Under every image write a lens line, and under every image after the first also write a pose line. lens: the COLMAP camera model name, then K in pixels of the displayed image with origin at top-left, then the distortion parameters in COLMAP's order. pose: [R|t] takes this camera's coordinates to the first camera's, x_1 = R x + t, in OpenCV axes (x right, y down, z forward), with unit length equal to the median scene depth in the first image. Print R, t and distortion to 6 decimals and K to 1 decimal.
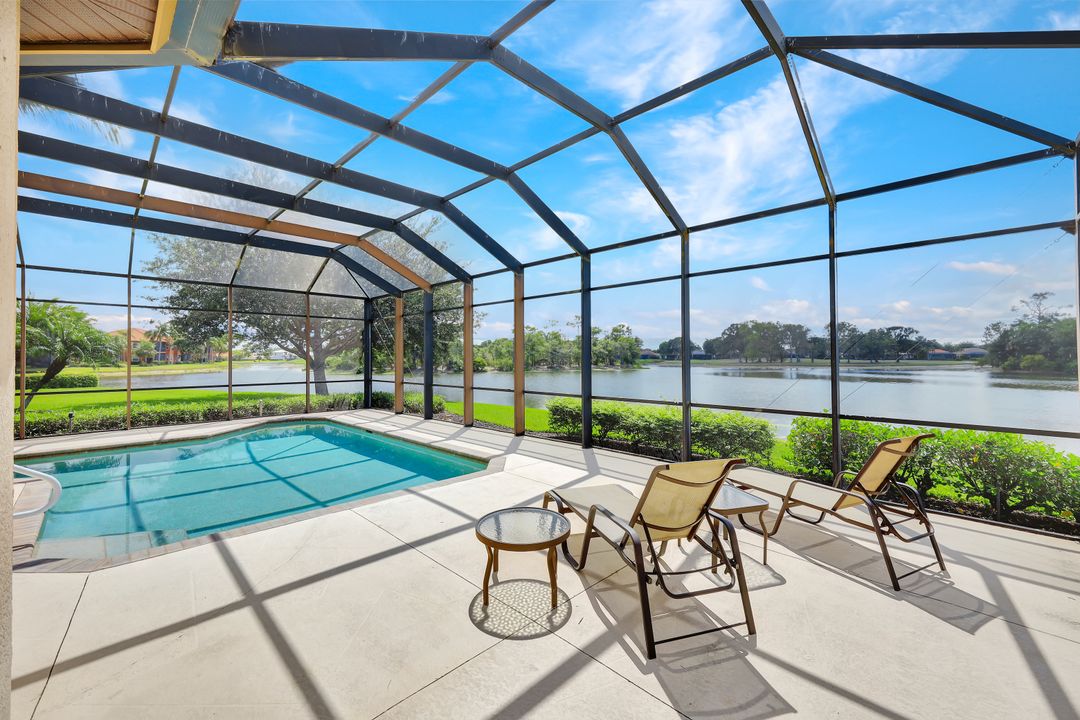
lens RADIAL K [[434.8, 0, 540.0], [0, 434.8, 360.0], [0, 0, 1]] dist [-0.000247, -0.000002]
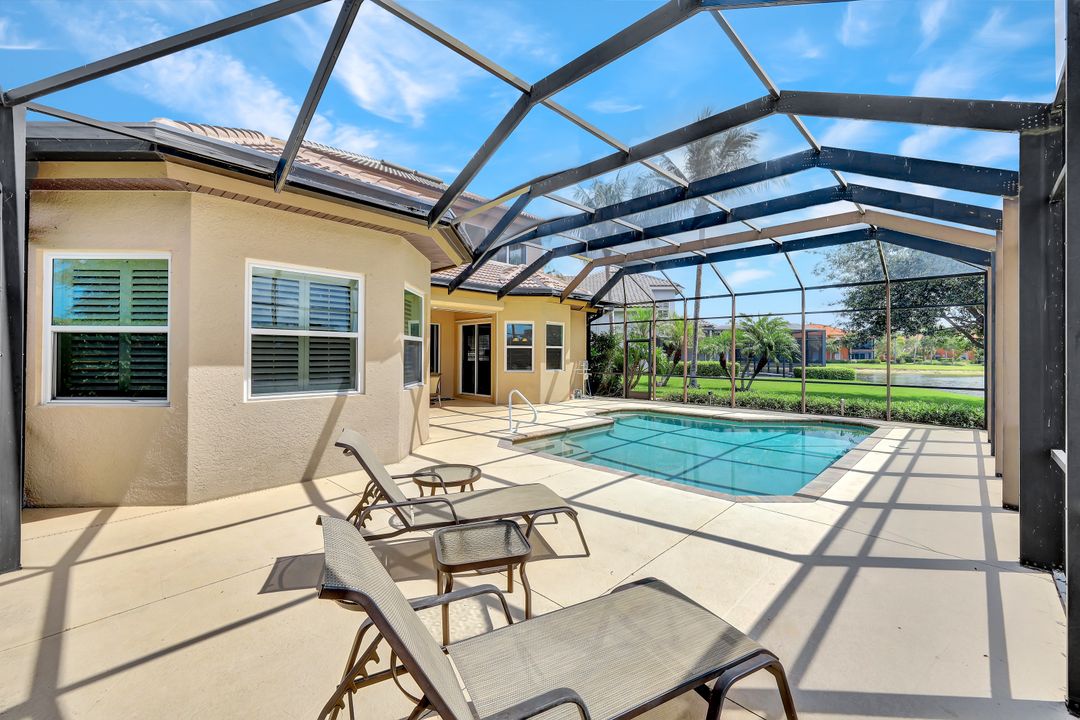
lens RADIAL K [[434.8, 0, 540.0], [0, 434.8, 360.0], [0, 0, 1]] dist [-0.000247, -0.000002]
pose [[0.008950, 0.013440, -0.999870, 0.441119], [-0.009993, 0.999861, 0.013351, -0.003365], [0.999910, 0.009873, 0.009083, 0.413636]]
